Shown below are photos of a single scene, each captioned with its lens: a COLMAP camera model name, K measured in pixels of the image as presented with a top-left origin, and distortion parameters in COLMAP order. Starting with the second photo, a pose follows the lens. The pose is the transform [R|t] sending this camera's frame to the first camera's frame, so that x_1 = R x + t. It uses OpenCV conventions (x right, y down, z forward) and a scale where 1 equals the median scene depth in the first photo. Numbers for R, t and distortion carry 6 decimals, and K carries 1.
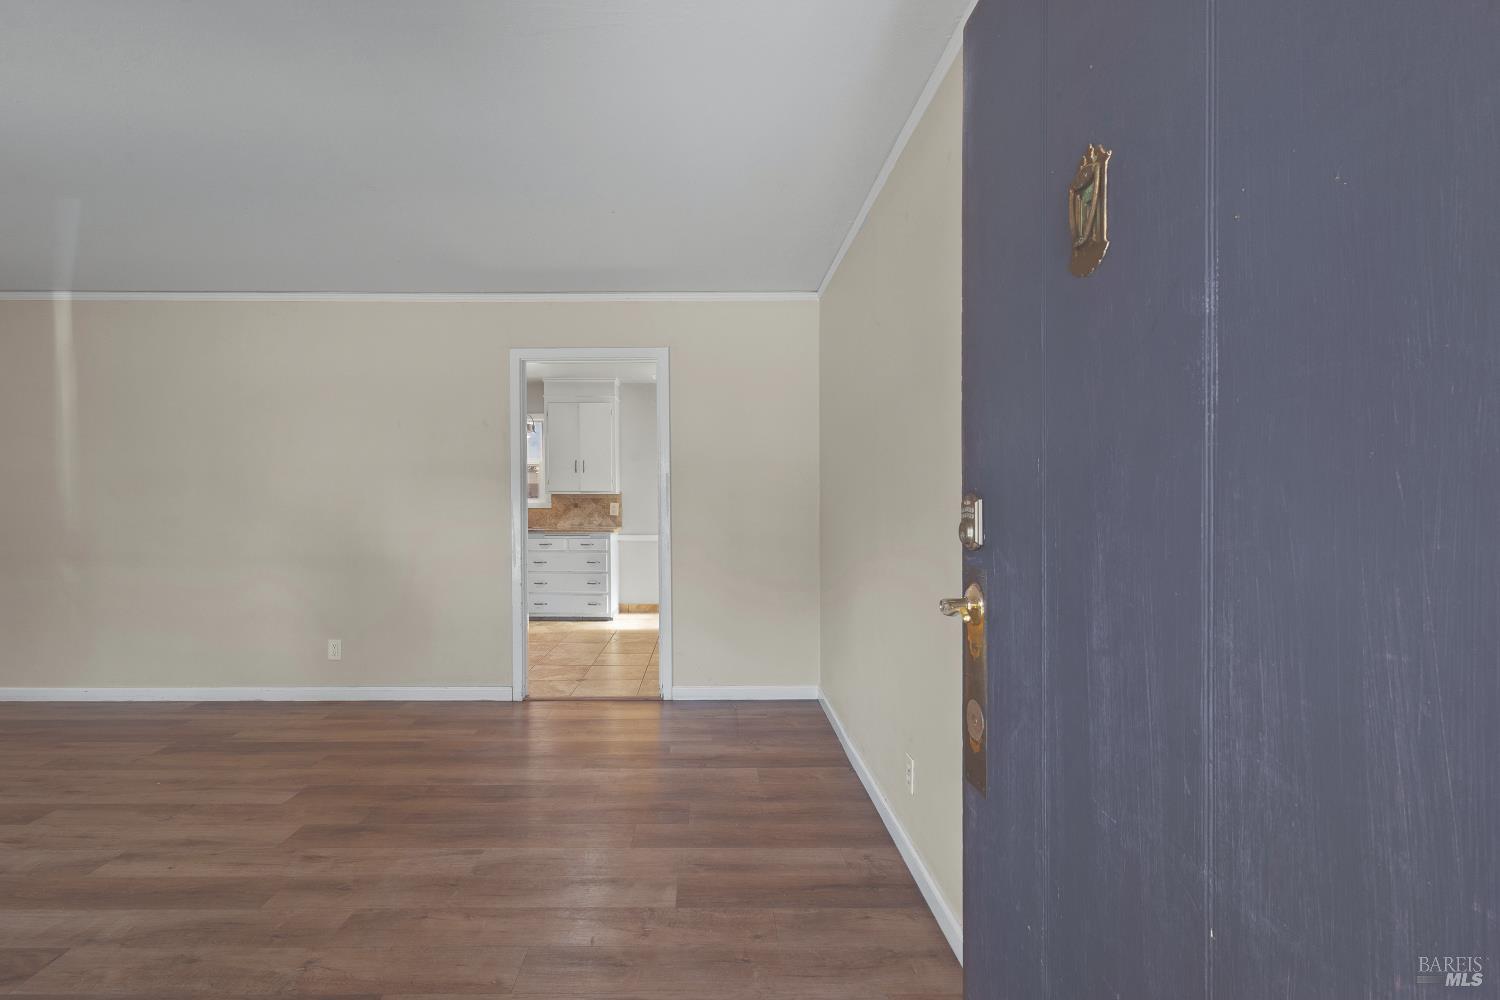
lens RADIAL K [[705.2, 0, 706.7], [0, 705.2, 502.0], [0, 0, 1]] dist [-0.000008, -0.001477]
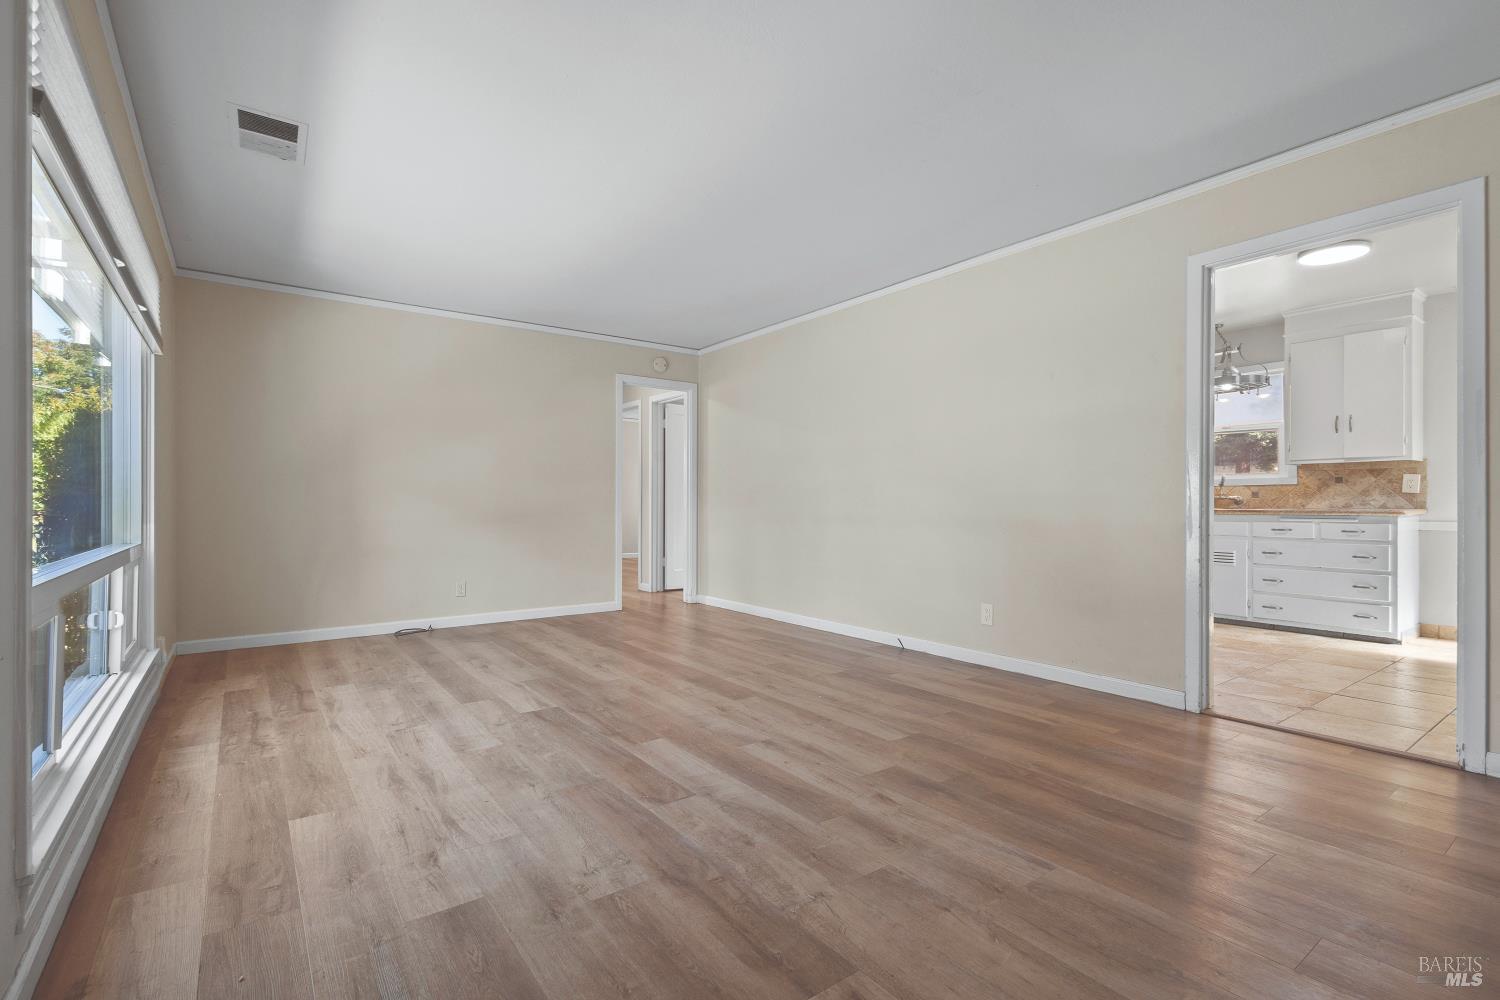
lens RADIAL K [[684.7, 0, 749.3], [0, 684.7, 508.9], [0, 0, 1]] dist [0.002342, -0.000347]
pose [[0.586678, 0.006013, -0.809798, 0.063301], [-0.004277, 0.999981, 0.004327, 0.073740], [0.809809, 0.000925, 0.586693, 0.209994]]
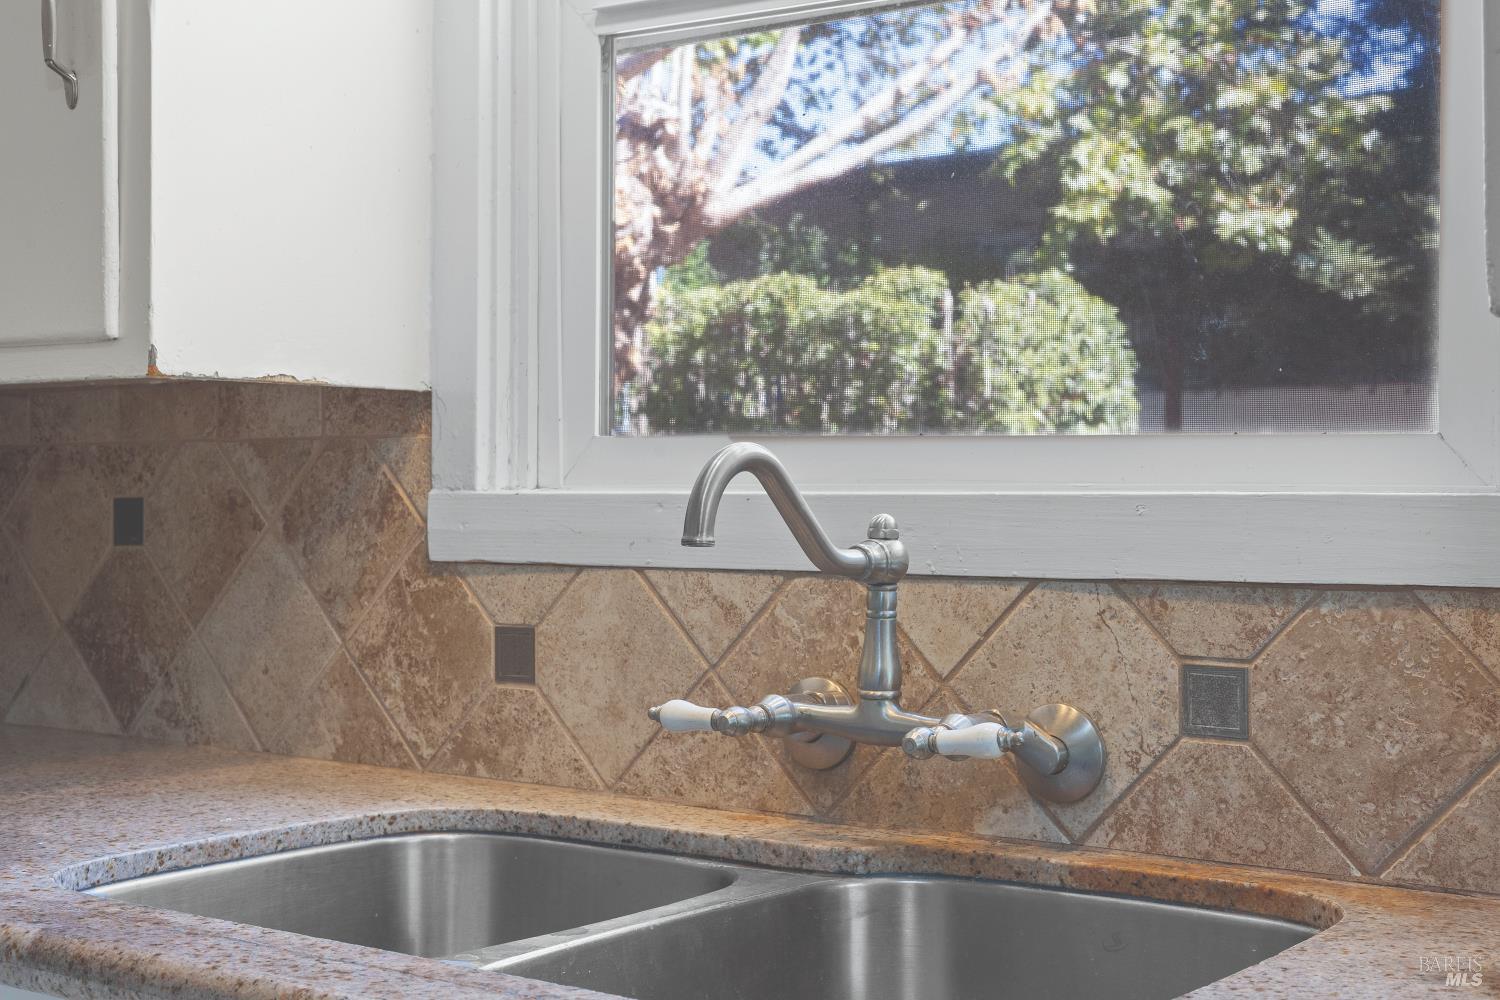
lens RADIAL K [[2095.8, 0, 750.0], [0, 2095.8, 500.0], [0, 0, 1]] dist [0.005331, 0.030774]
pose [[0.790394, 0.002828, -0.612593, -0.374577], [-0.003861, 0.999992, -0.000365, 0.003722], [0.612587, 0.002653, 0.790399, 1.767019]]
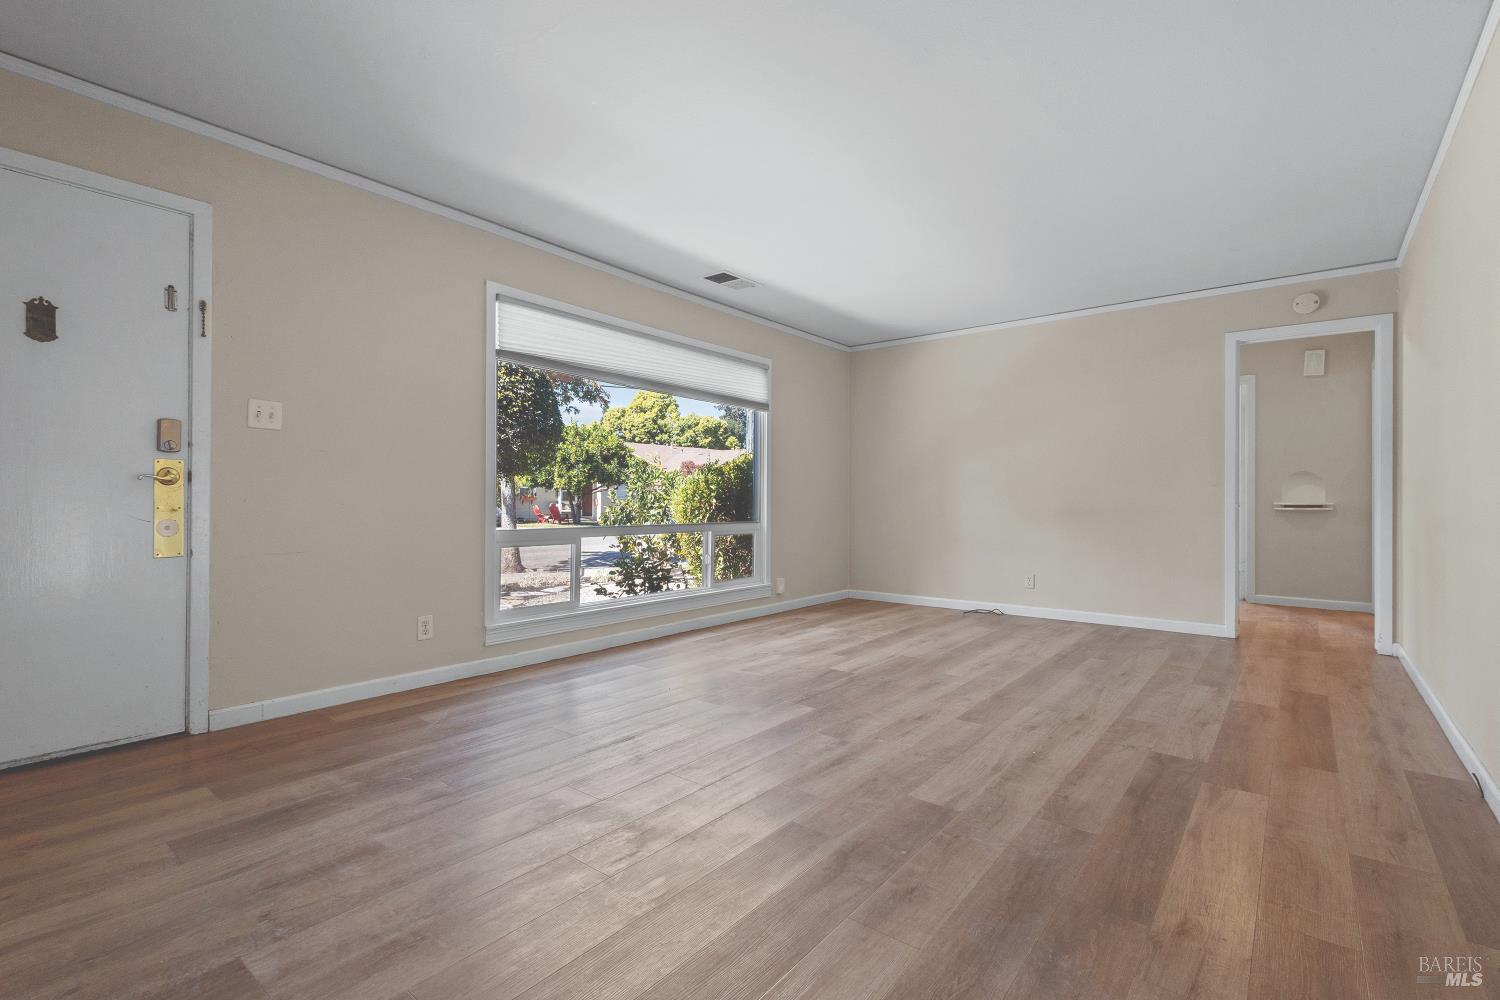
lens RADIAL K [[681.7, 0, 749.2], [0, 681.7, 495.7], [0, 0, 1]] dist [0.003422, -0.001111]
pose [[-0.632126, -0.006933, -0.774835, 0.100846], [-0.006716, 0.999971, -0.003468, 0.072441], [0.774836, 0.003011, -0.632155, 1.120228]]
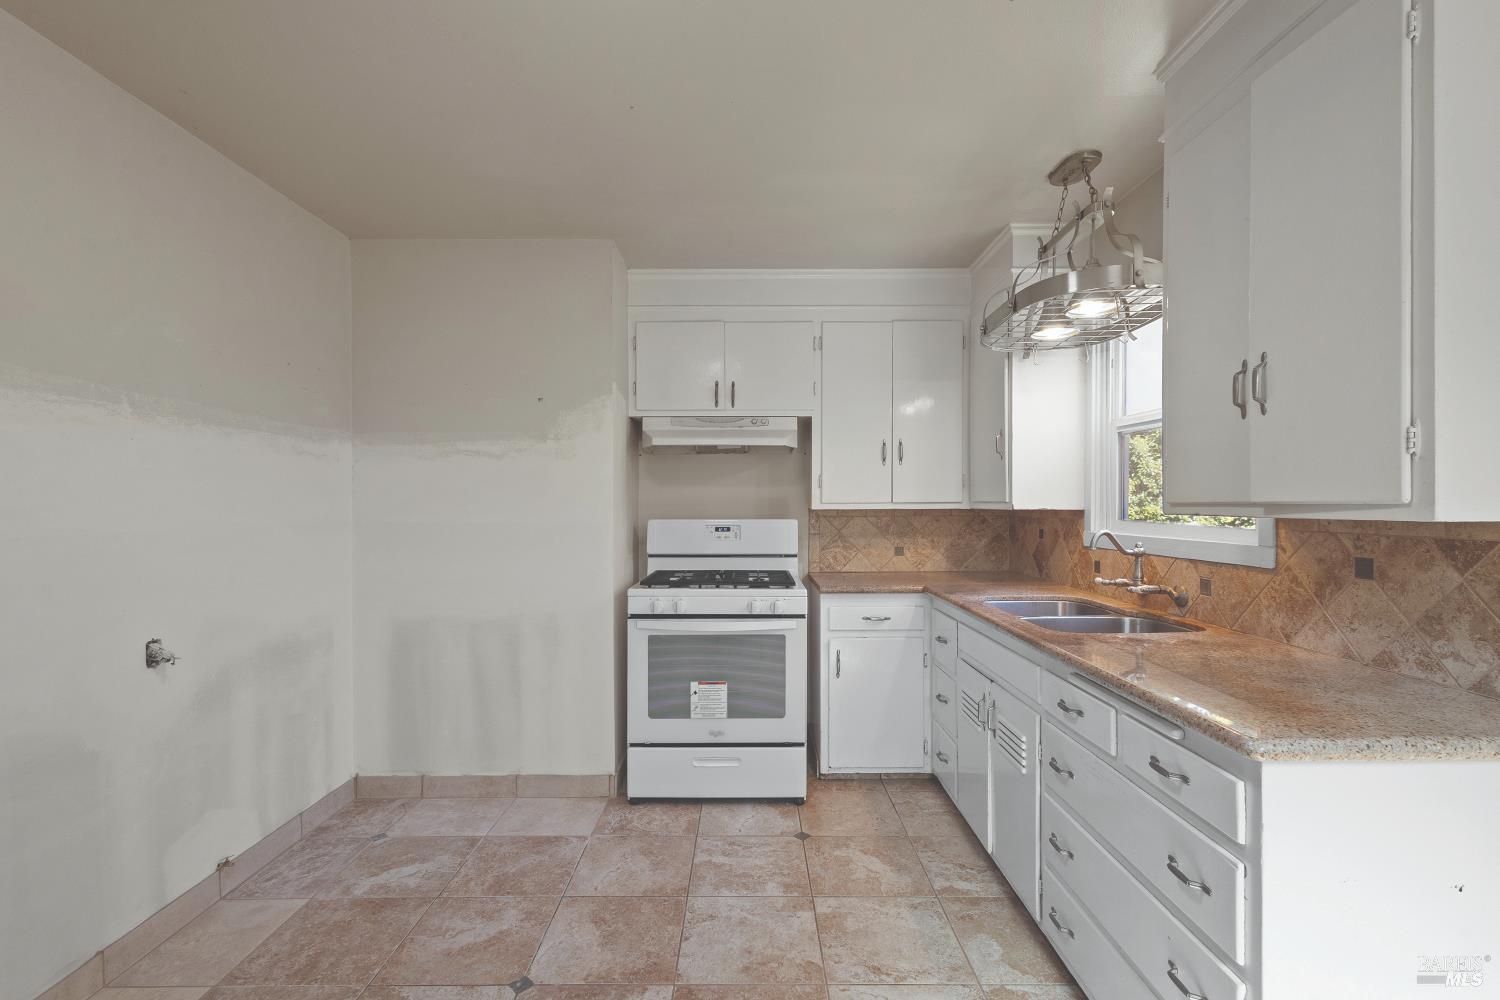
lens RADIAL K [[684.7, 0, 749.3], [0, 684.7, 508.9], [0, 0, 1]] dist [0.002342, -0.000347]
pose [[-0.009982, 0.007648, -0.999921, 0.052680], [-0.002283, 0.999968, 0.007671, -0.030086], [0.999948, 0.002359, -0.009964, 1.748859]]
